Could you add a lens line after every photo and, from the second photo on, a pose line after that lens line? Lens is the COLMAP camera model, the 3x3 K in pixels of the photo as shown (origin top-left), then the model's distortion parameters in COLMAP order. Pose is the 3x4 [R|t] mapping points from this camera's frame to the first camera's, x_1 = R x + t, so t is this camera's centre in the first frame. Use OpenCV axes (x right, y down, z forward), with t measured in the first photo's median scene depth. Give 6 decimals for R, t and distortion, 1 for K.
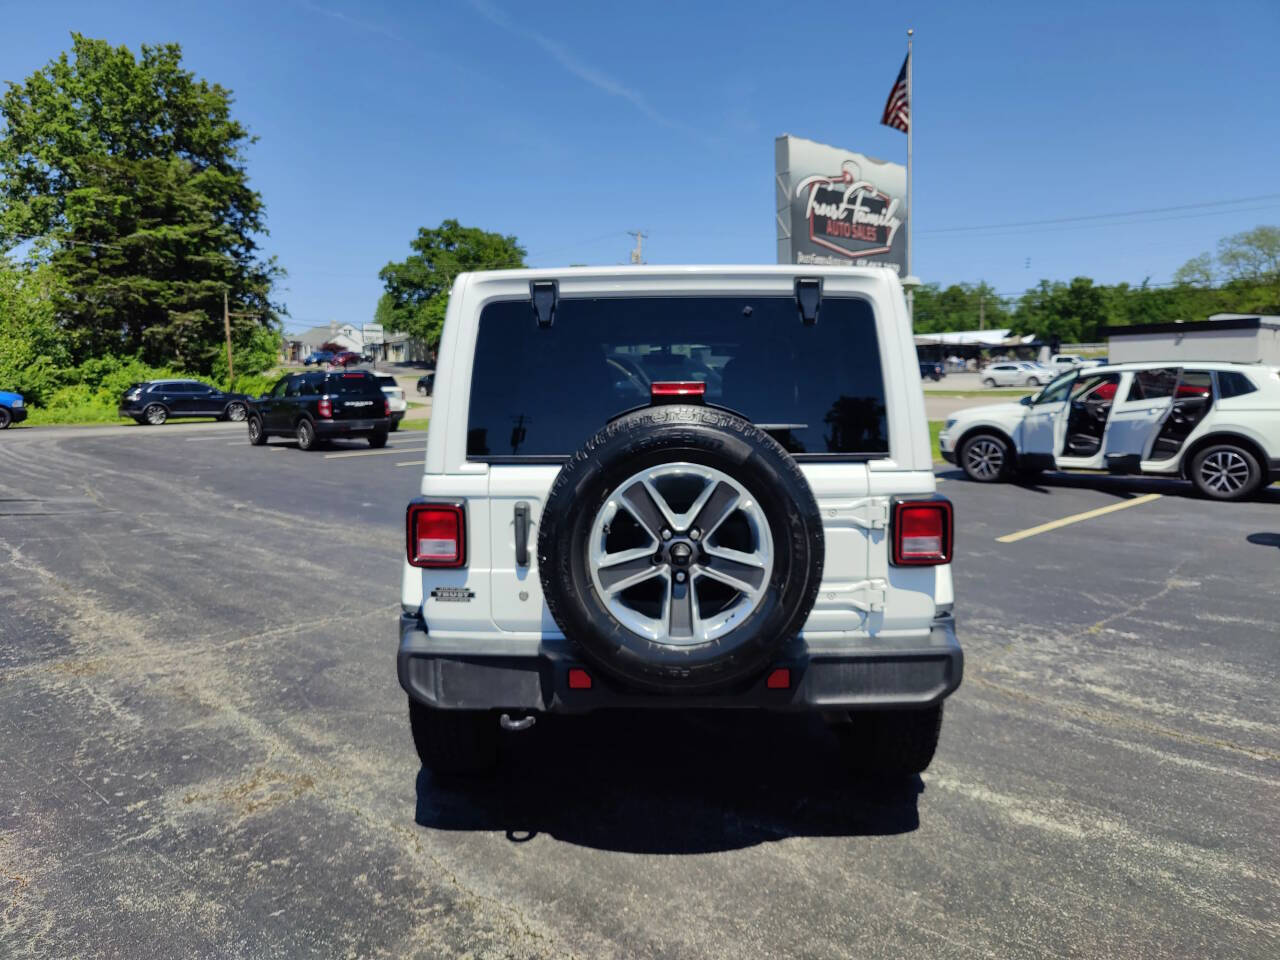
lens RADIAL K [[896.5, 0, 634.5], [0, 896.5, 478.2], [0, 0, 1]] dist [0.051634, -0.061596]
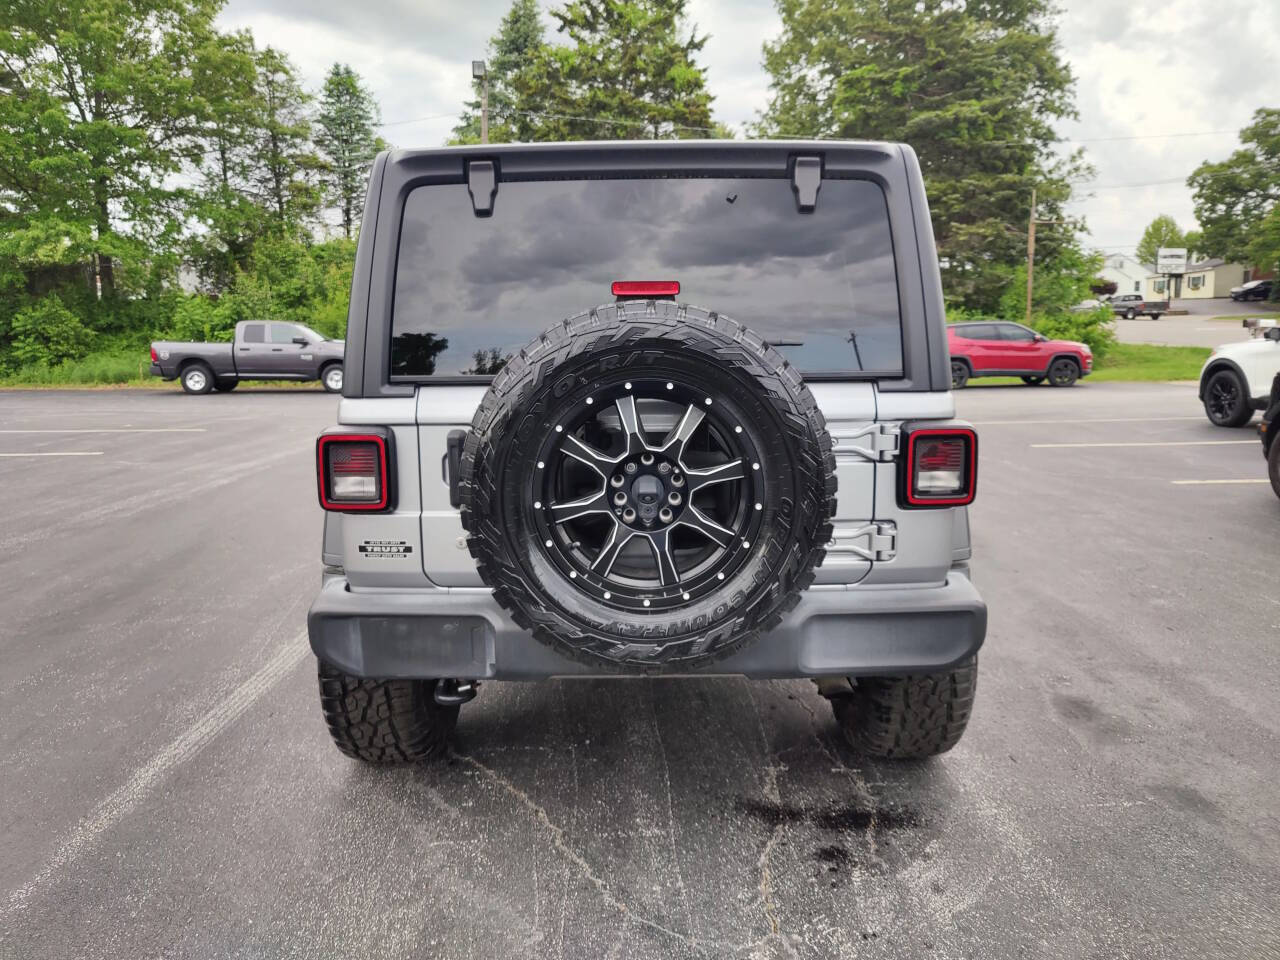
lens RADIAL K [[896.5, 0, 634.5], [0, 896.5, 478.2], [0, 0, 1]] dist [0.051634, -0.061596]
pose [[0.729625, 0.111124, -0.674758, -0.162398], [-0.071294, 0.993693, 0.086558, -0.025035], [0.680121, -0.015049, 0.732946, 0.258202]]
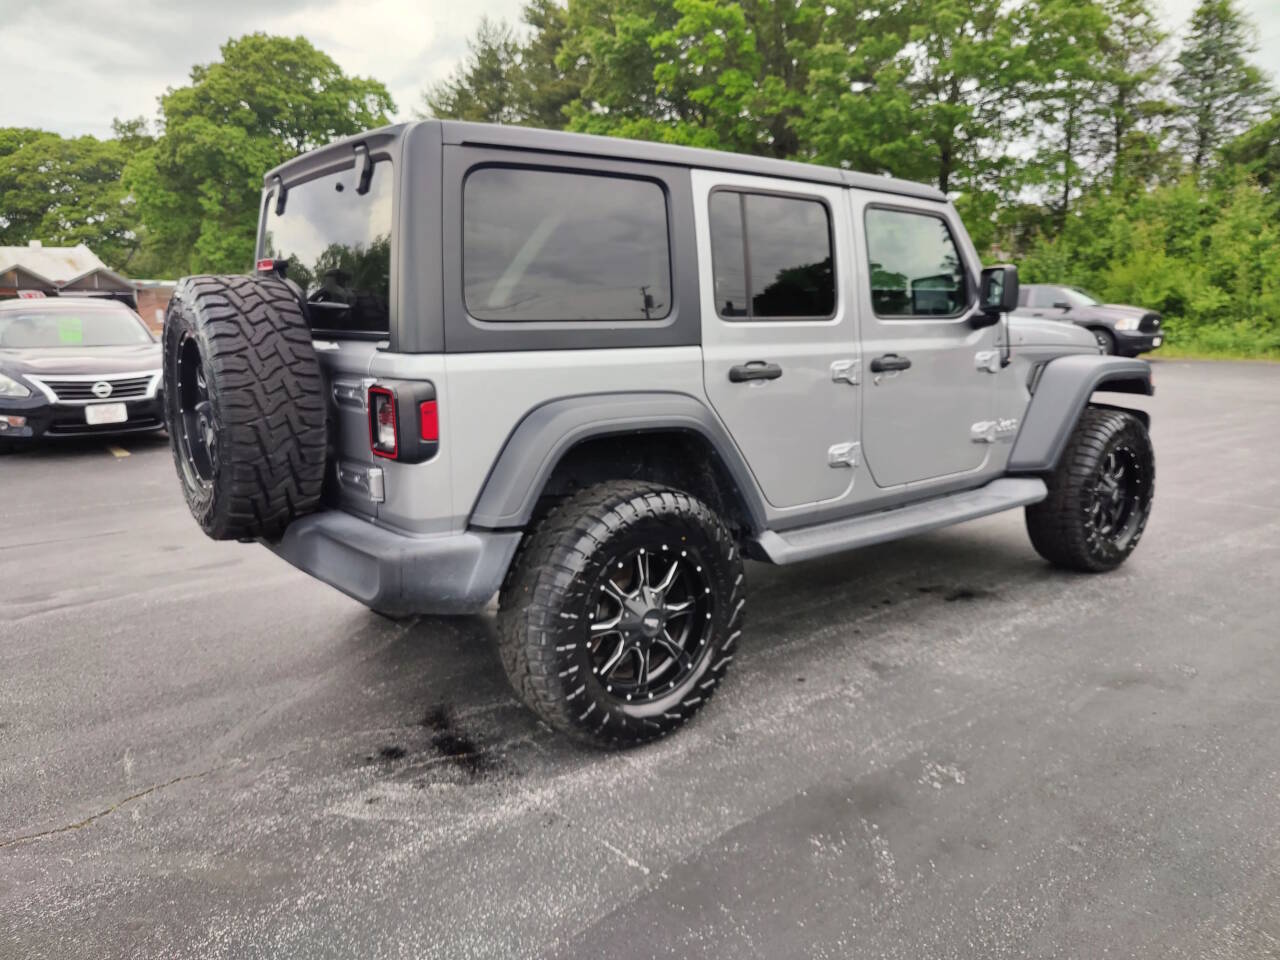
lens RADIAL K [[896.5, 0, 634.5], [0, 896.5, 478.2], [0, 0, 1]] dist [0.051634, -0.061596]
pose [[-0.091971, 0.197913, -0.975895, -0.135156], [-0.099478, 0.973320, 0.206766, -0.031303], [0.990780, 0.116097, -0.069830, 0.317308]]
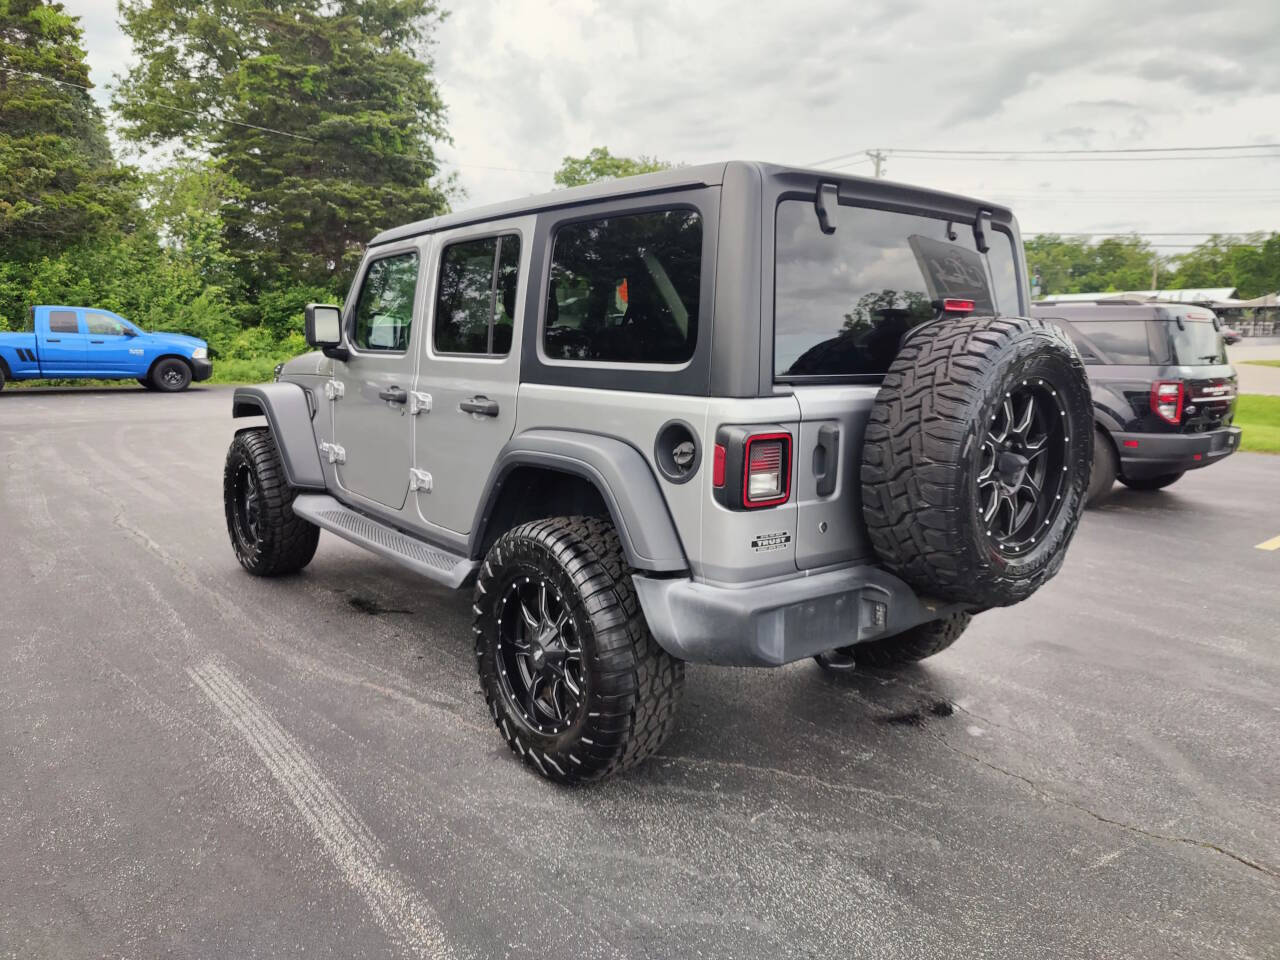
lens RADIAL K [[886.0, 0, 629.5], [0, 886.0, 480.2], [0, 0, 1]] dist [0.062357, -0.067438]
pose [[0.997198, 0.035835, -0.065666, -0.209901], [-0.032318, 0.998025, 0.053859, -0.021958], [0.067466, -0.051586, 0.996387, 0.233751]]
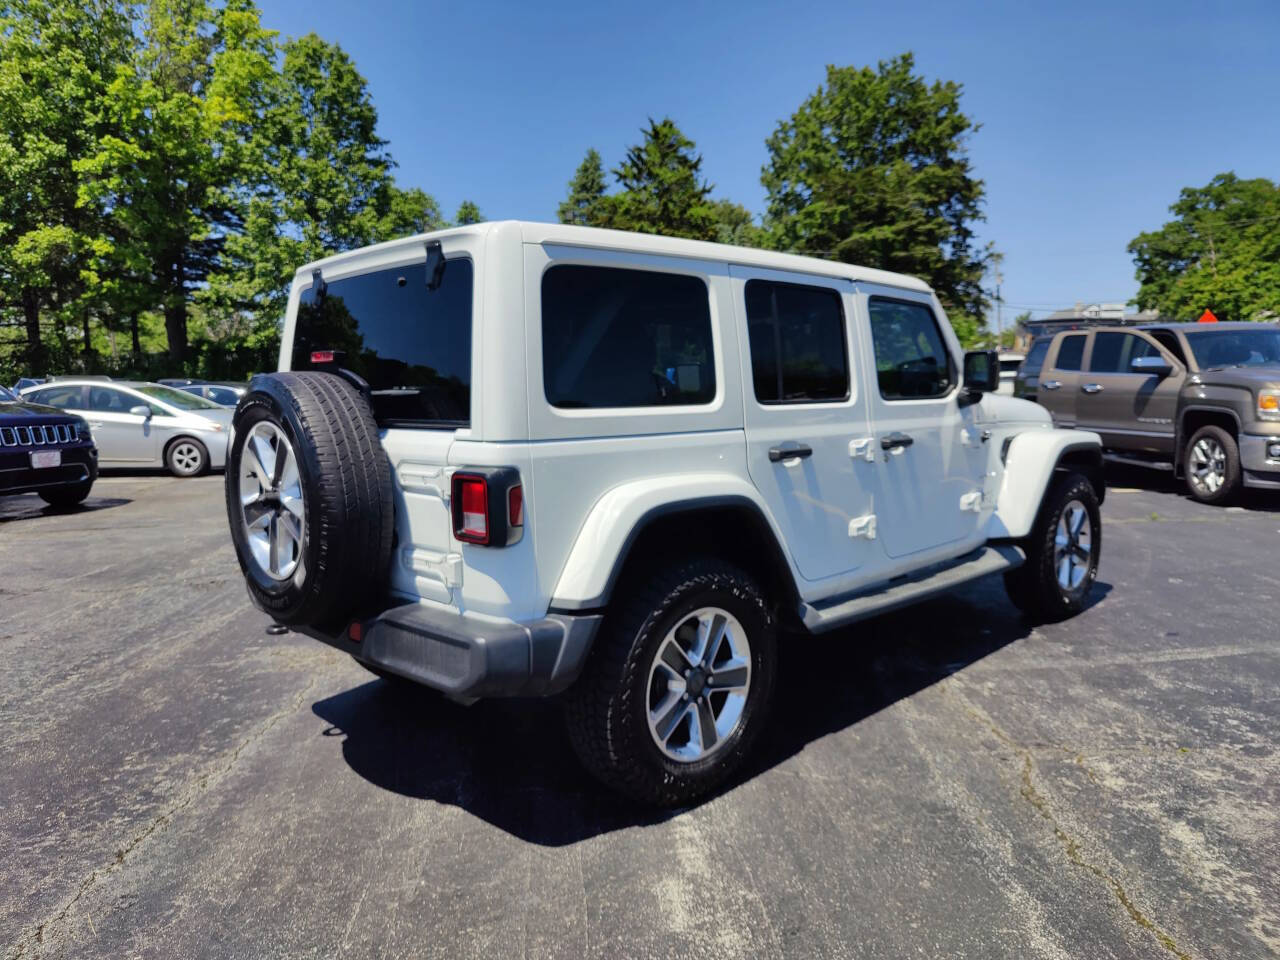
lens RADIAL K [[896.5, 0, 634.5], [0, 896.5, 478.2], [0, 0, 1]] dist [0.051634, -0.061596]
pose [[0.700091, 0.071812, -0.710434, 0.062650], [-0.062221, 0.997281, 0.039492, -0.000979], [0.711338, 0.016556, 0.702655, 0.027269]]
